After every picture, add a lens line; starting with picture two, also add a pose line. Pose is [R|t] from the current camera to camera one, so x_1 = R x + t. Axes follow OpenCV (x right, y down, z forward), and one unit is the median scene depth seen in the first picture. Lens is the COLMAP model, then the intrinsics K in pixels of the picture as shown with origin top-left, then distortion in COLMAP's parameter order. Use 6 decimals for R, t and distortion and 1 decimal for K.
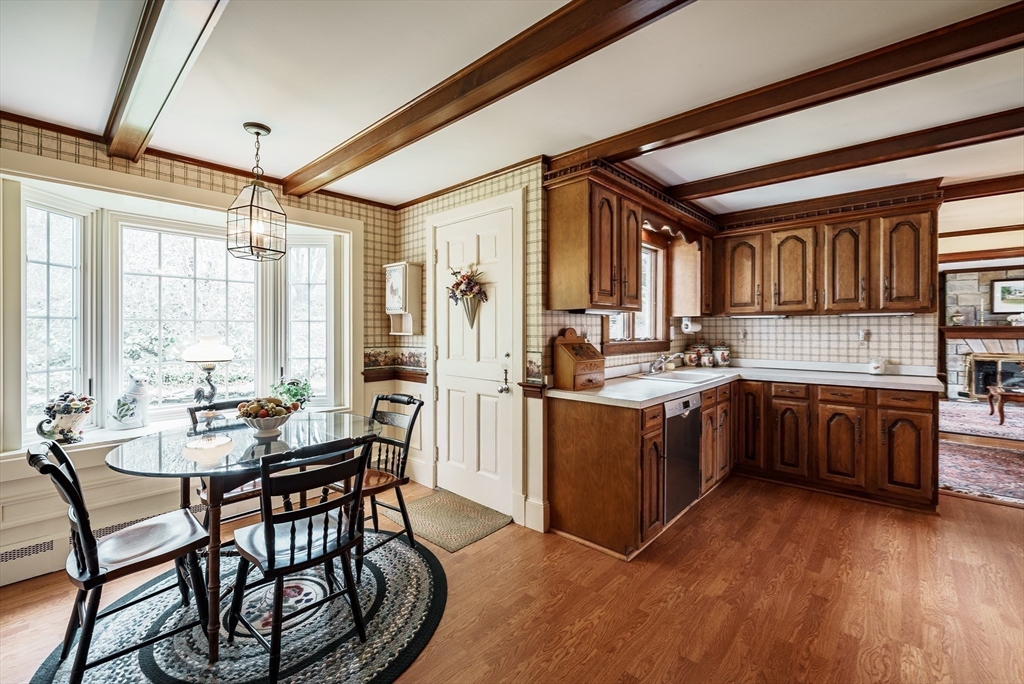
lens RADIAL K [[425.4, 0, 517.2], [0, 425.4, 329.2], [0, 0, 1]] dist [-0.000490, -0.000442]
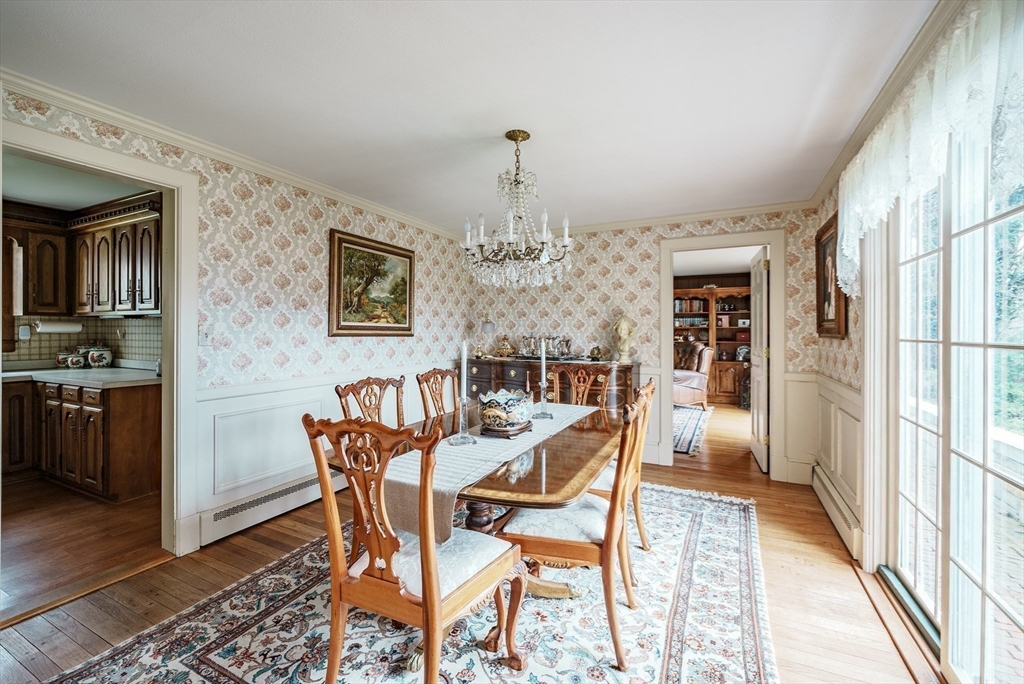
lens RADIAL K [[421.9, 0, 511.6], [0, 421.9, 330.6], [0, 0, 1]] dist [-0.000220, -0.000377]
pose [[0.963895, 0.004457, 0.266245, 1.375612], [-0.004698, 0.999989, 0.000267, -0.001825], [-0.266240, -0.001508, 0.963905, -0.230458]]
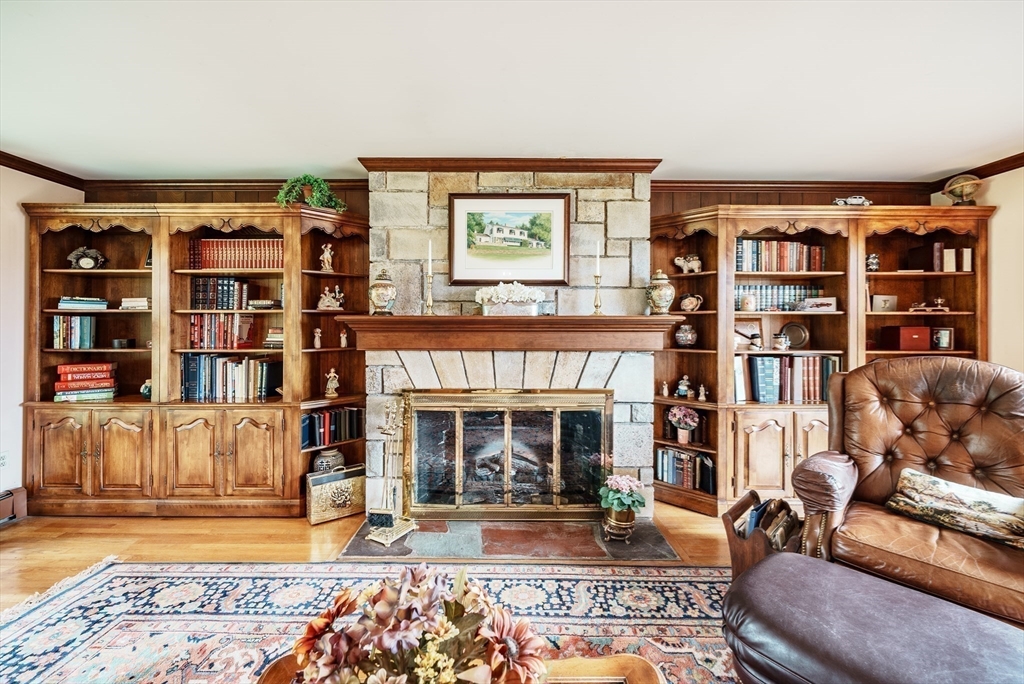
lens RADIAL K [[423.1, 0, 508.1], [0, 423.1, 321.5], [0, 0, 1]] dist [0.000397, -0.000073]
pose [[0.737304, 0.006167, 0.675533, 1.933466], [-0.003193, 0.999979, -0.005644, -0.000885], [-0.675554, 0.002004, 0.737308, 1.476029]]
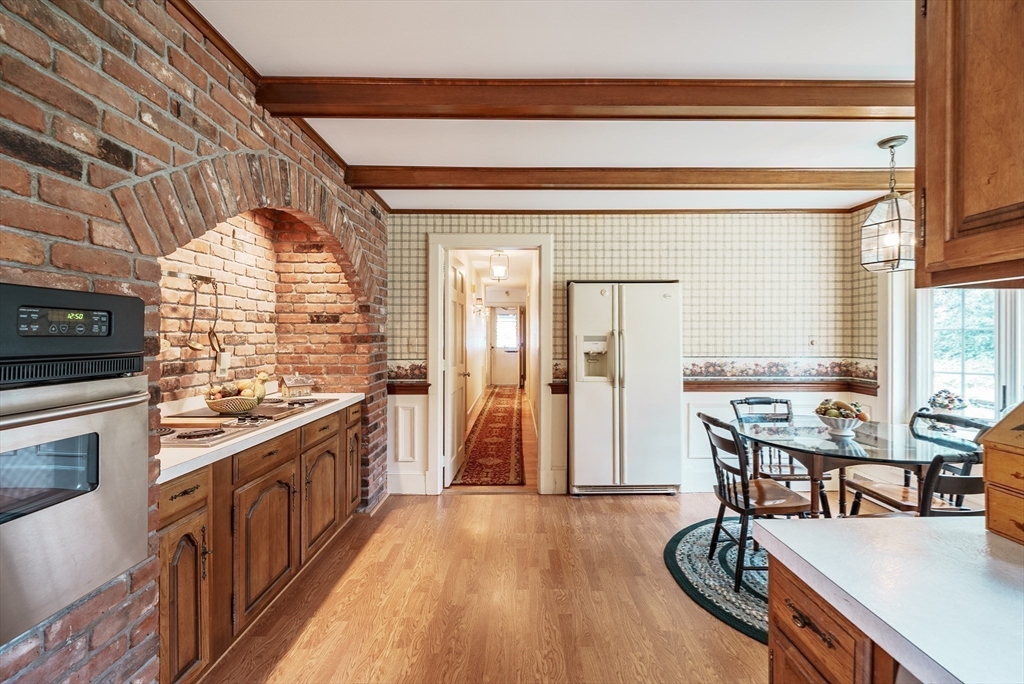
lens RADIAL K [[437.0, 0, 520.1], [0, 437.0, 336.9], [0, 0, 1]] dist [-0.000372, -0.000237]
pose [[-0.733394, 0.001340, -0.679802, 0.480316], [0.000375, 0.999999, 0.001566, -0.006059], [0.679804, 0.000894, -0.733394, 0.745085]]
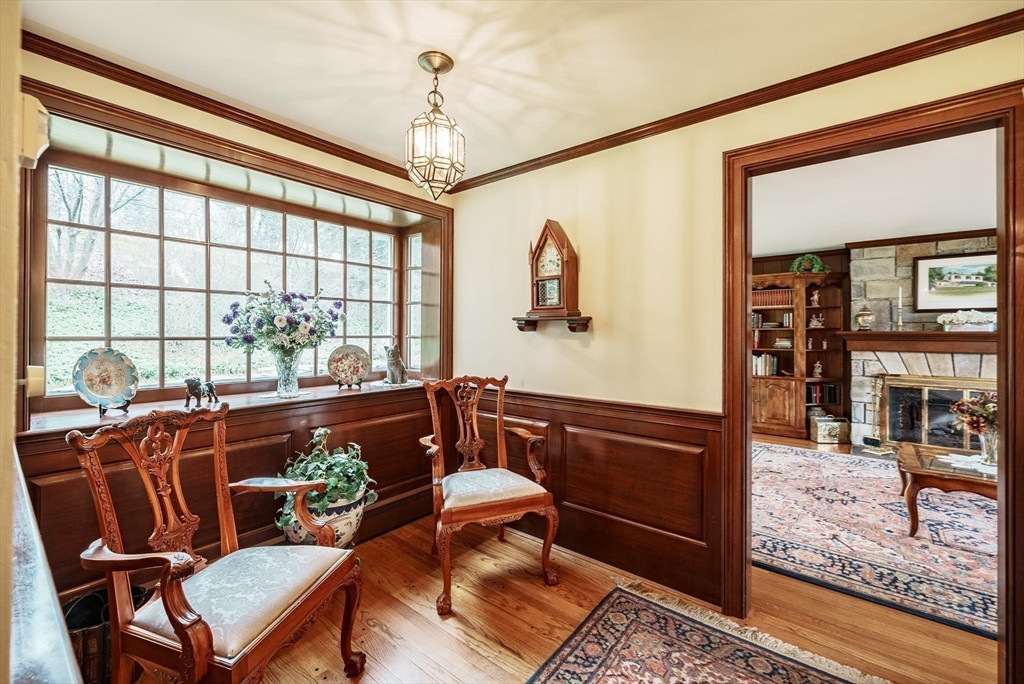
lens RADIAL K [[429.6, 0, 517.2], [0, 429.6, 329.8], [0, 0, 1]] dist [-0.001247, -0.000236]
pose [[0.998385, 0.005261, 0.056570, 1.071794], [-0.004910, 0.999968, -0.006351, -0.006056], [-0.056602, 0.006063, 0.998378, 0.868772]]
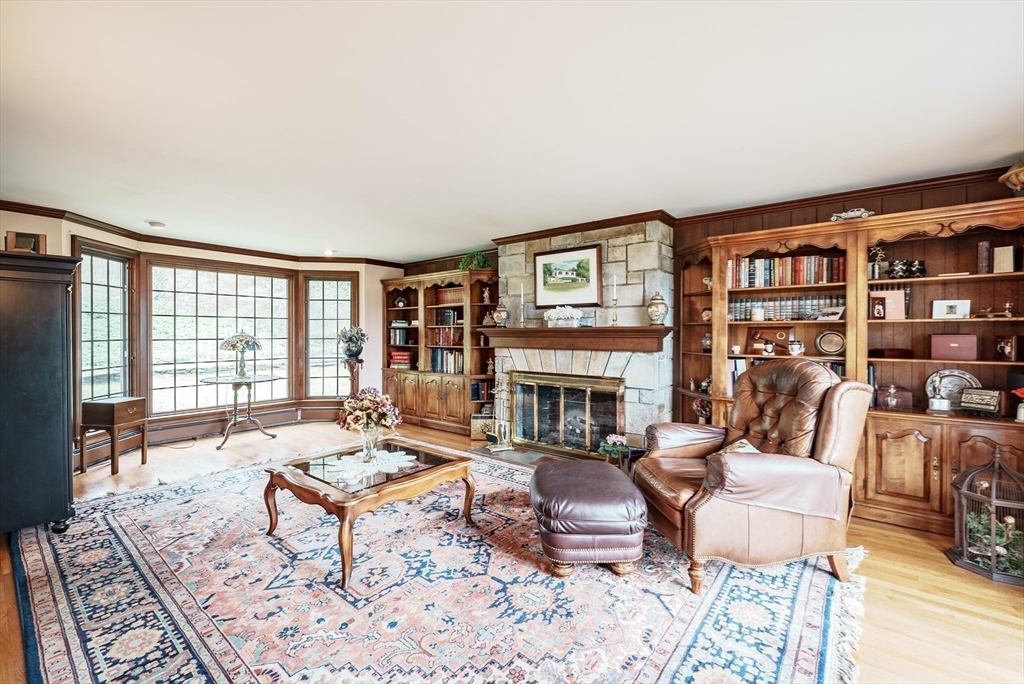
lens RADIAL K [[425.0, 0, 512.5], [0, 425.0, 335.9], [0, 0, 1]] dist [0.000066, 0.000097]
pose [[0.997486, 0.000422, 0.070862, 2.231473], [-0.001012, 0.999965, 0.008283, -0.001106], [-0.070856, -0.008334, 0.997452, 0.820795]]
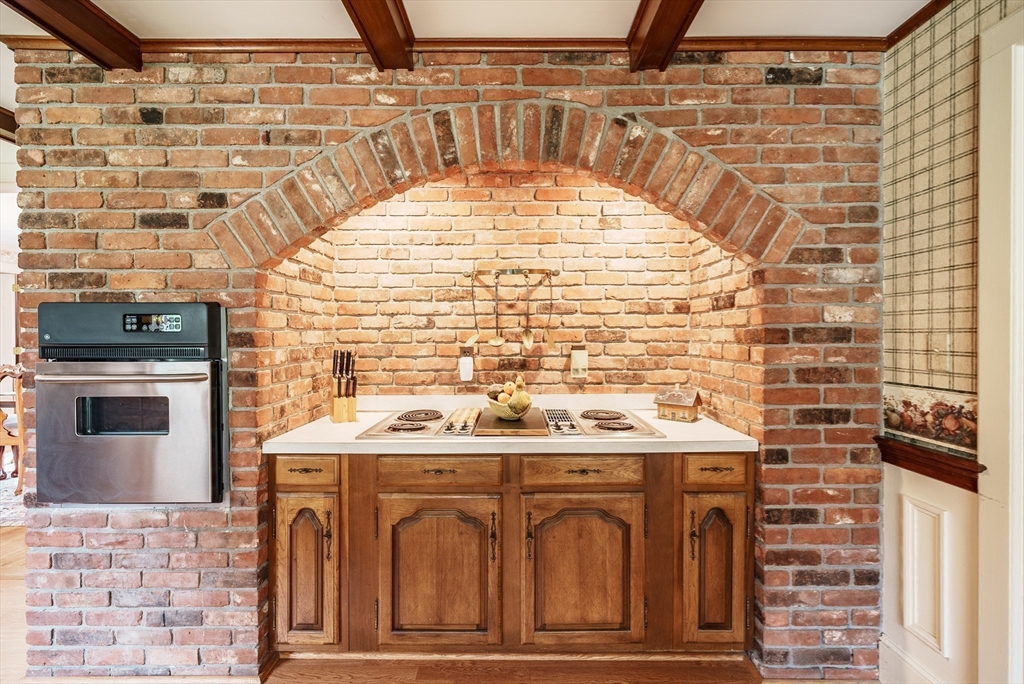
lens RADIAL K [[437.0, 0, 520.1], [0, 437.0, 336.9], [0, 0, 1]] dist [-0.000372, -0.000237]
pose [[-0.674081, -0.001337, 0.738656, -0.075673], [0.003081, 0.999985, 0.004623, -0.002025], [-0.738651, 0.005392, -0.674066, 0.364210]]
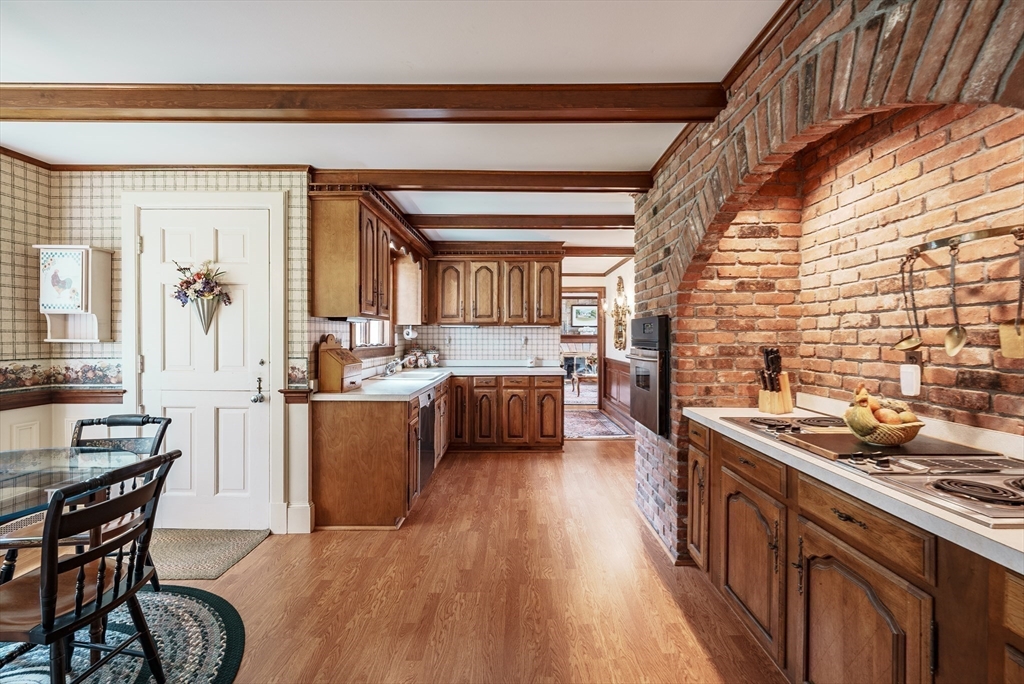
lens RADIAL K [[436.1, 0, 512.6], [0, 436.1, 339.3], [0, 0, 1]] dist [0.000222, -0.000154]
pose [[0.746296, -0.001576, 0.665612, -0.208143], [-0.003582, 0.999973, 0.006383, 0.000776], [-0.665605, -0.007148, 0.746270, -0.084775]]
